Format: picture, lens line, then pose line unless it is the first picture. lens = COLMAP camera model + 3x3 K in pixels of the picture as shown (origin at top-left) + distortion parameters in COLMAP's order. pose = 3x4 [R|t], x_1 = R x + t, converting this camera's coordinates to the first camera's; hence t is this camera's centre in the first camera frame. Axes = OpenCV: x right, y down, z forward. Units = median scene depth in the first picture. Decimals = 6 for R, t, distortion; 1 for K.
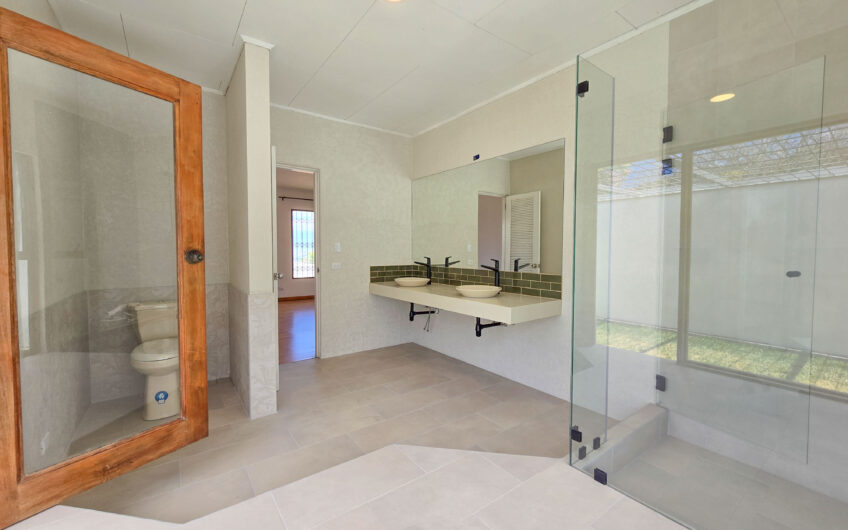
lens RADIAL K [[346.9, 0, 427.8], [0, 346.9, 265.9], [0, 0, 1]] dist [-0.010044, -0.000057]
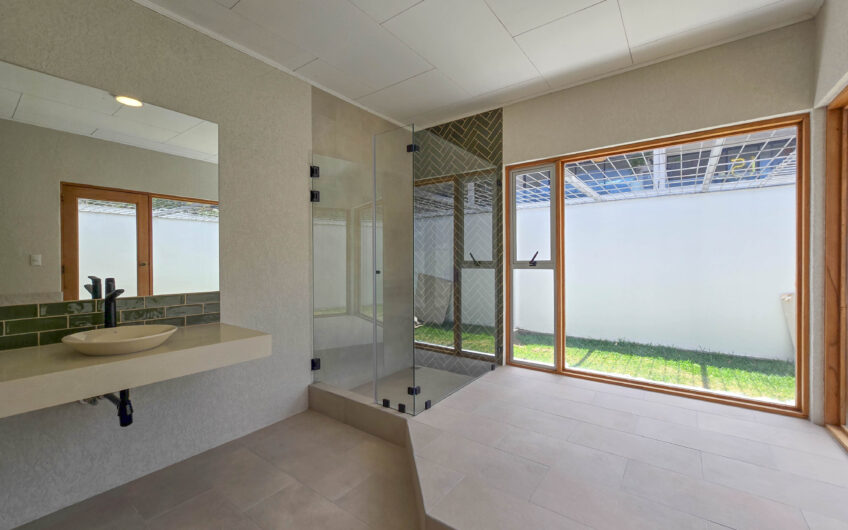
lens RADIAL K [[346.9, 0, 427.8], [0, 346.9, 265.9], [0, 0, 1]] dist [-0.010044, -0.000057]
pose [[-0.305175, -0.012150, 0.952219, -0.360749], [0.048320, 0.998433, 0.028226, -0.021418], [-0.951069, 0.054625, -0.304110, 0.529350]]
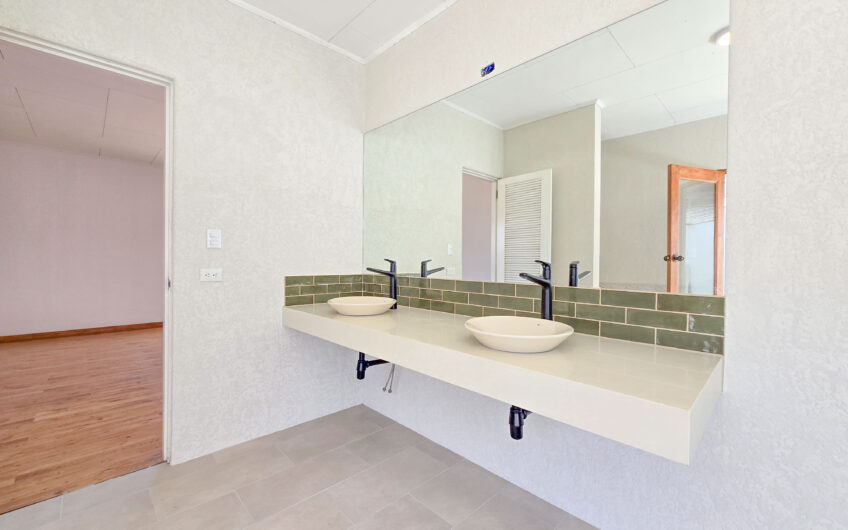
lens RADIAL K [[346.9, 0, 427.8], [0, 346.9, 265.9], [0, 0, 1]] dist [-0.010044, -0.000057]
pose [[0.990592, 0.007287, 0.136655, -0.017615], [-0.002693, 0.999426, -0.033772, 0.003104], [-0.136823, 0.033086, 0.990043, 0.432798]]
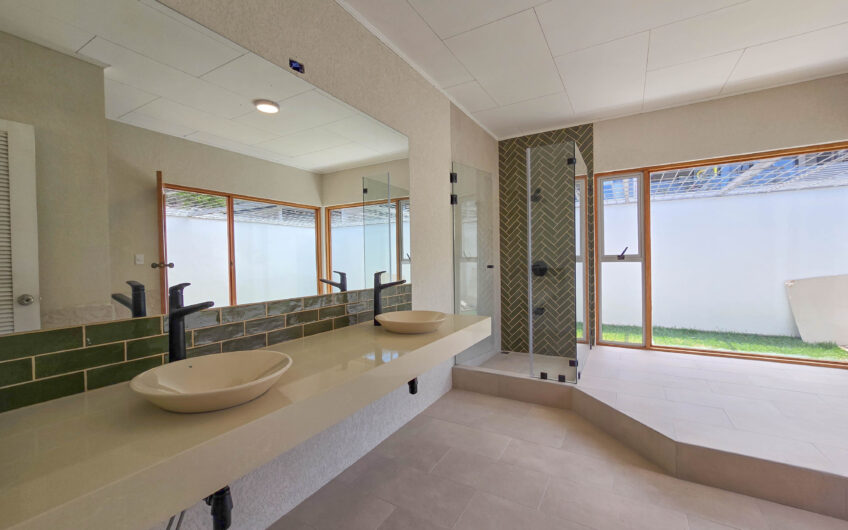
lens RADIAL K [[346.1, 0, 424.0], [0, 346.1, 265.0], [0, 0, 1]] dist [-0.011485, -0.000271]
pose [[-0.392756, -0.009667, 0.919592, -0.323457], [0.059208, 0.997604, 0.035774, -0.036064], [-0.917735, 0.068498, -0.391243, 0.902044]]
